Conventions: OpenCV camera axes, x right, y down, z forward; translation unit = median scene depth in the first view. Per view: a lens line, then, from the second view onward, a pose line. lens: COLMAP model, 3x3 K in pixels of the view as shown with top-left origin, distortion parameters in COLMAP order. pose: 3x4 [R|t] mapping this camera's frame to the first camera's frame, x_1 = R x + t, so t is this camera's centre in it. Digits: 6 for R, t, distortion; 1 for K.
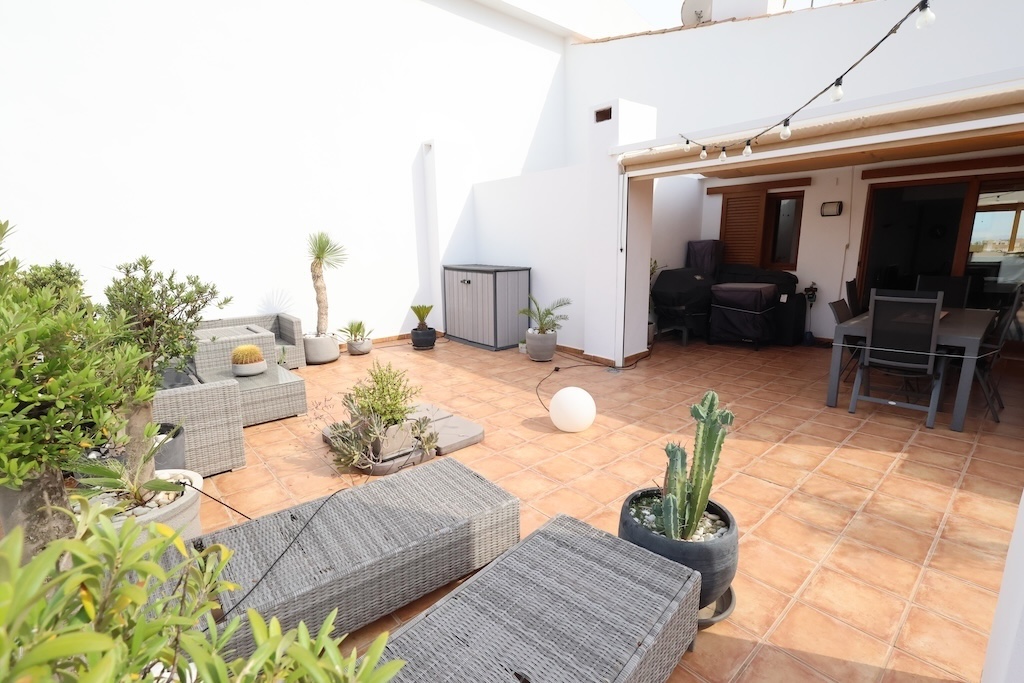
lens RADIAL K [[474.0, 0, 509.0], [0, 474.0, 339.9], [0, 0, 1]] dist [0.000009, 0.000162]
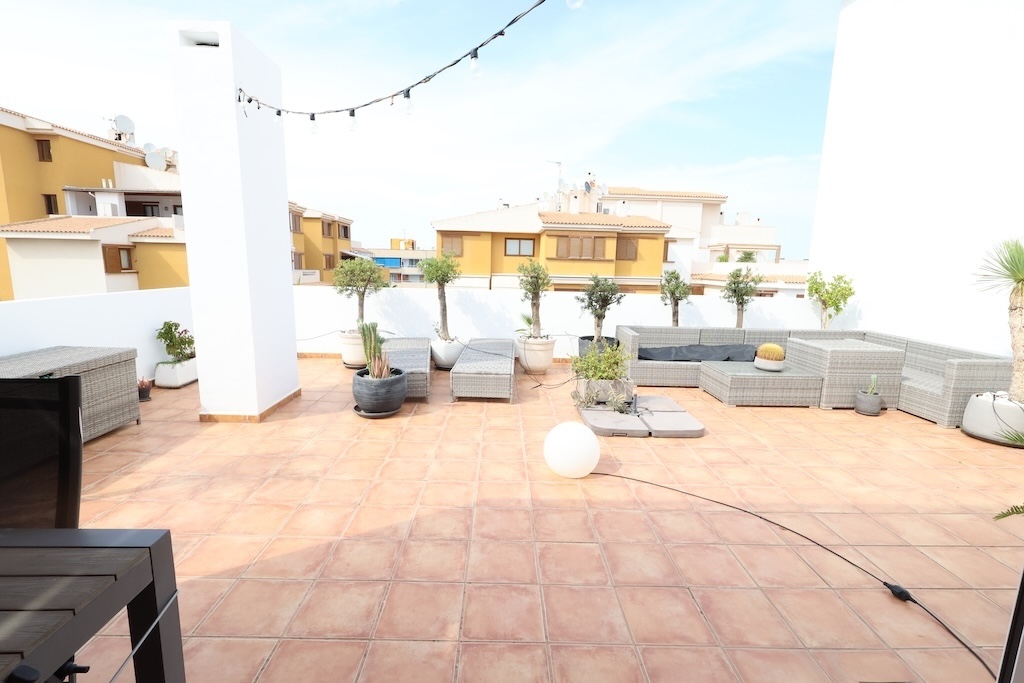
lens RADIAL K [[474.0, 0, 509.0], [0, 474.0, 339.9], [0, 0, 1]] dist [0.000009, 0.000162]
pose [[-0.648406, 0.121624, -0.751516, 0.715211], [-0.166983, 0.940395, 0.296265, -0.230388], [0.742756, 0.317591, -0.589449, 1.204052]]
